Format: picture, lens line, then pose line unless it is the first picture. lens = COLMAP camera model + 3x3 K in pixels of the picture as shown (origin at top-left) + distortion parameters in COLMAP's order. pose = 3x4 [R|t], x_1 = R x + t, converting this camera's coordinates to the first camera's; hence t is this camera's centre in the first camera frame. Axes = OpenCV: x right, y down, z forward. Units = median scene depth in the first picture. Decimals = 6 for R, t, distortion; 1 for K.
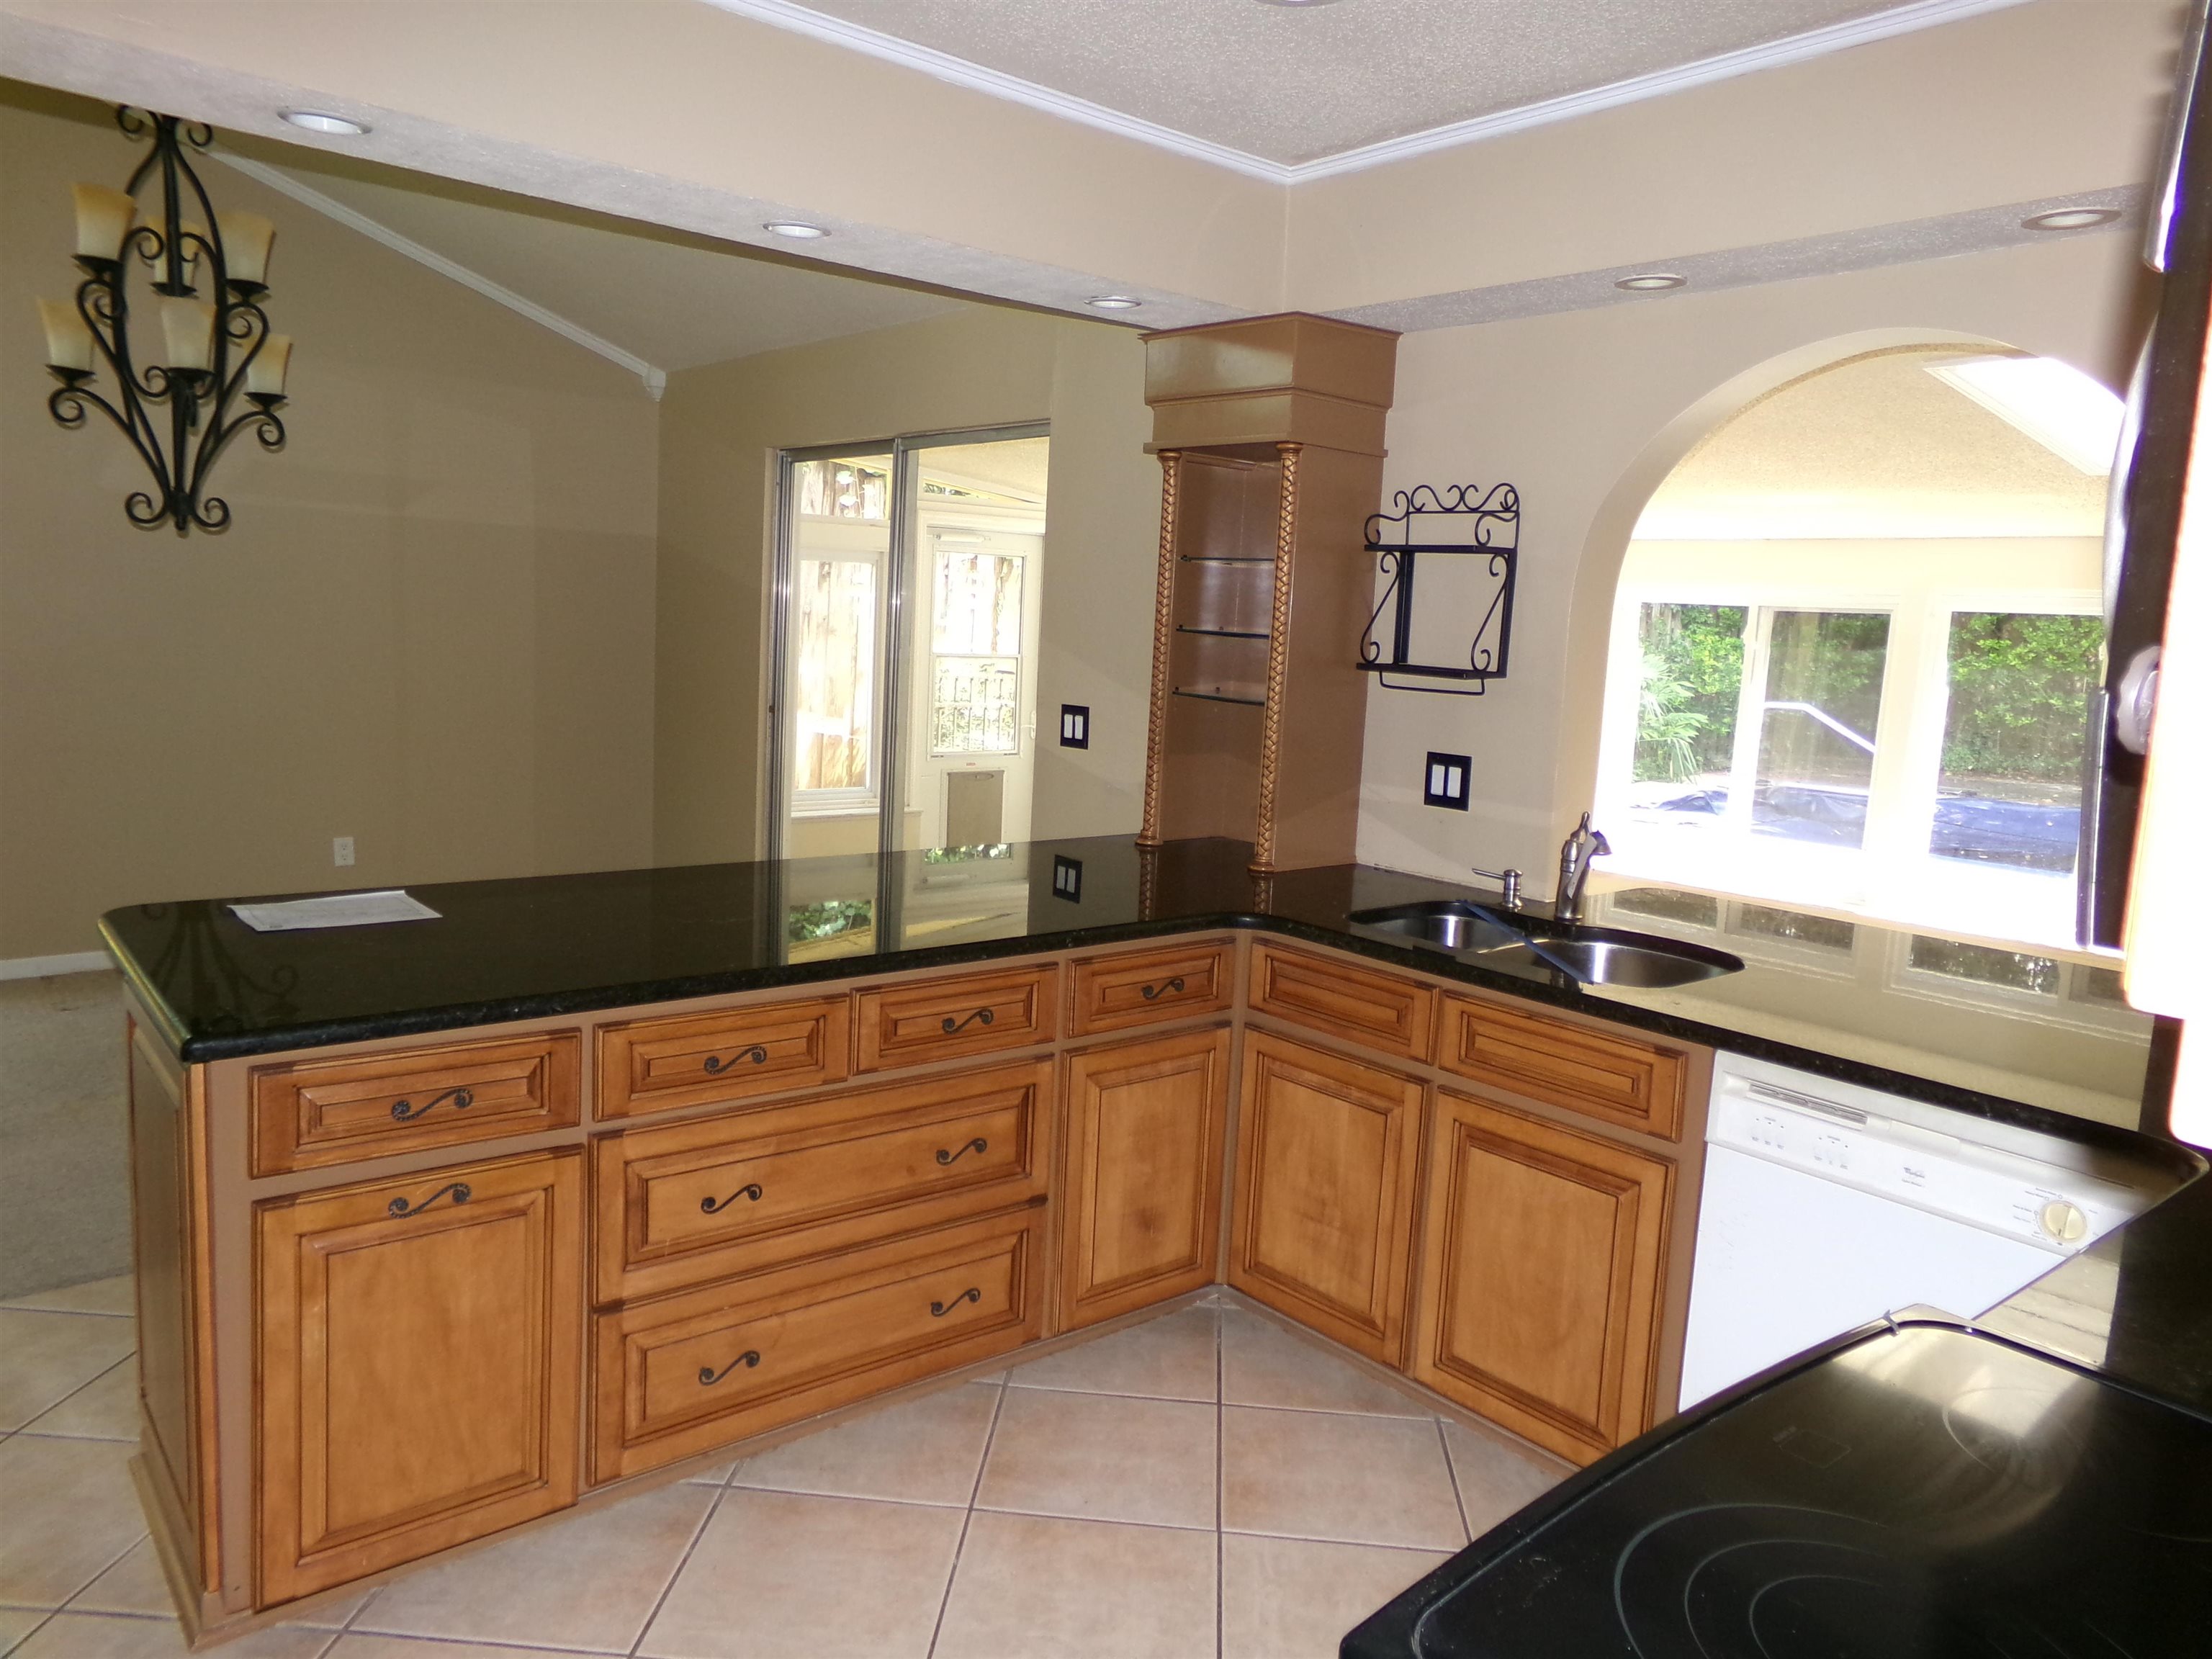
lens RADIAL K [[1524.0, 0, 1106.0], [0, 1524.0, 829.5], [0, 0, 1]] dist [-0.033476, 0.000323]
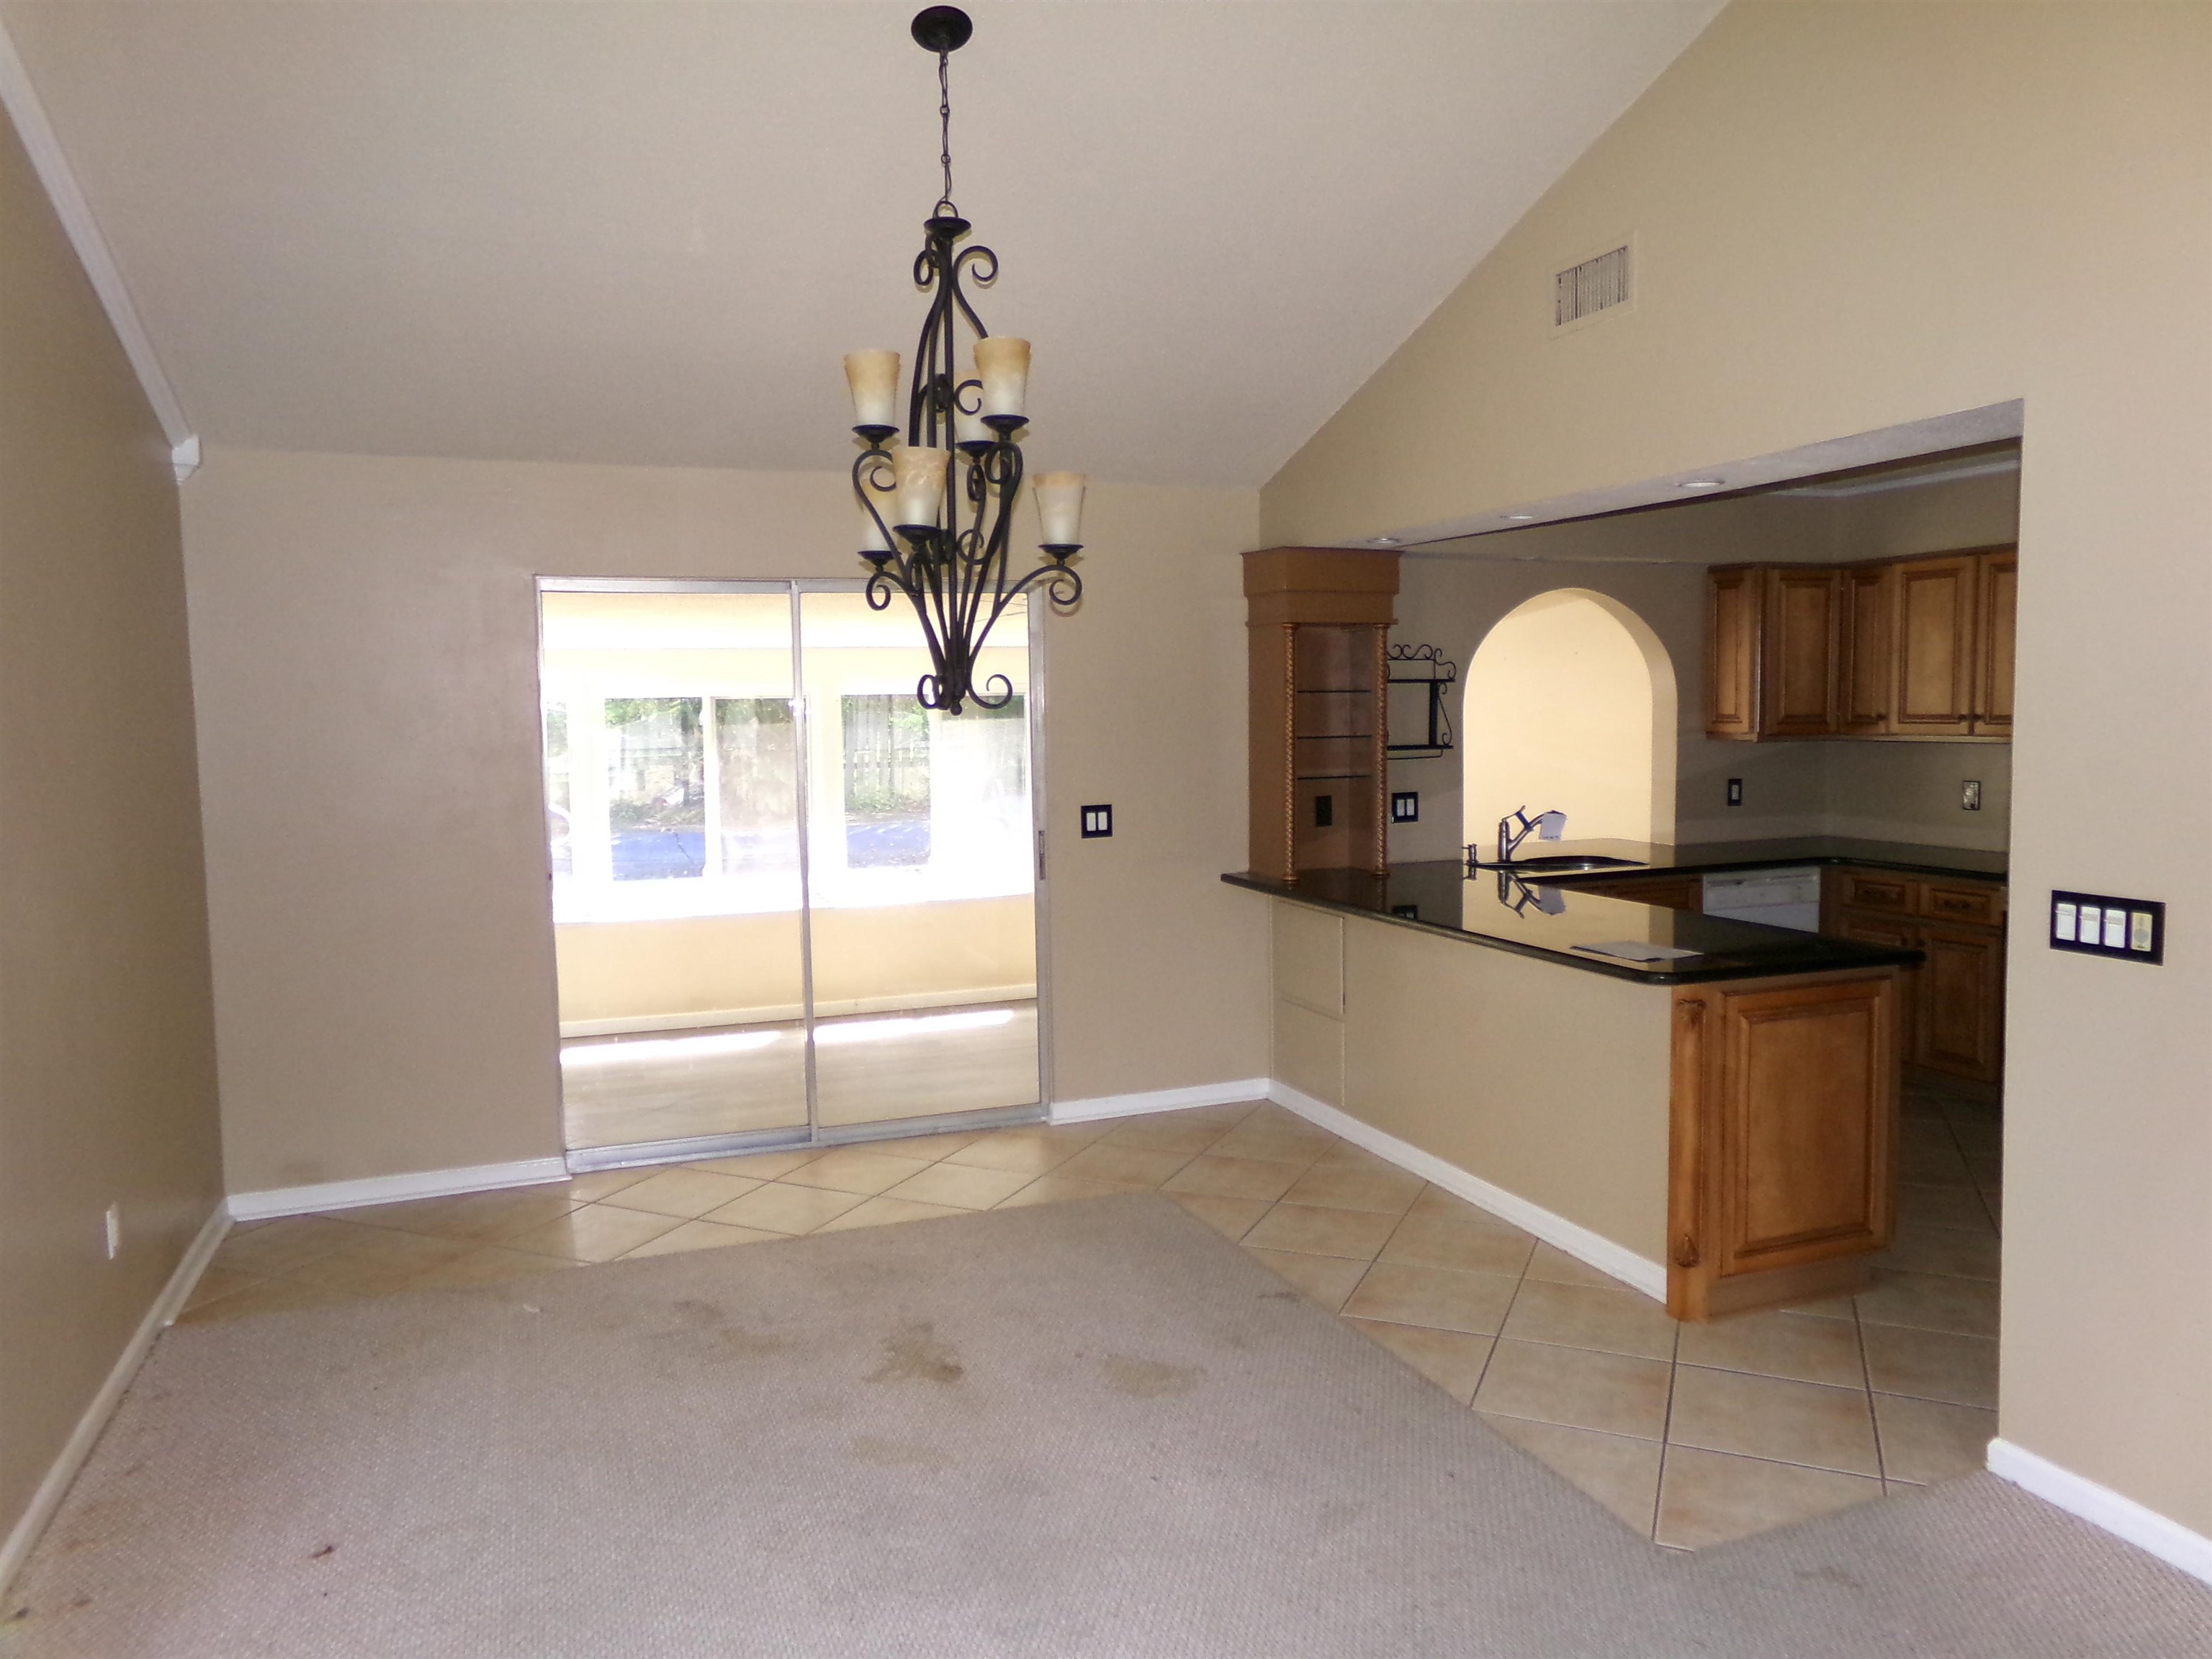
lens RADIAL K [[1511.0, 0, 1116.3], [0, 1511.0, 825.6], [0, 0, 1]] dist [0.009617, 0.004018]
pose [[0.295244, -0.124237, 0.947310, -1.900081], [0.164351, 0.983334, 0.077738, -0.250503], [-0.941180, 0.132740, 0.310742, 0.939267]]
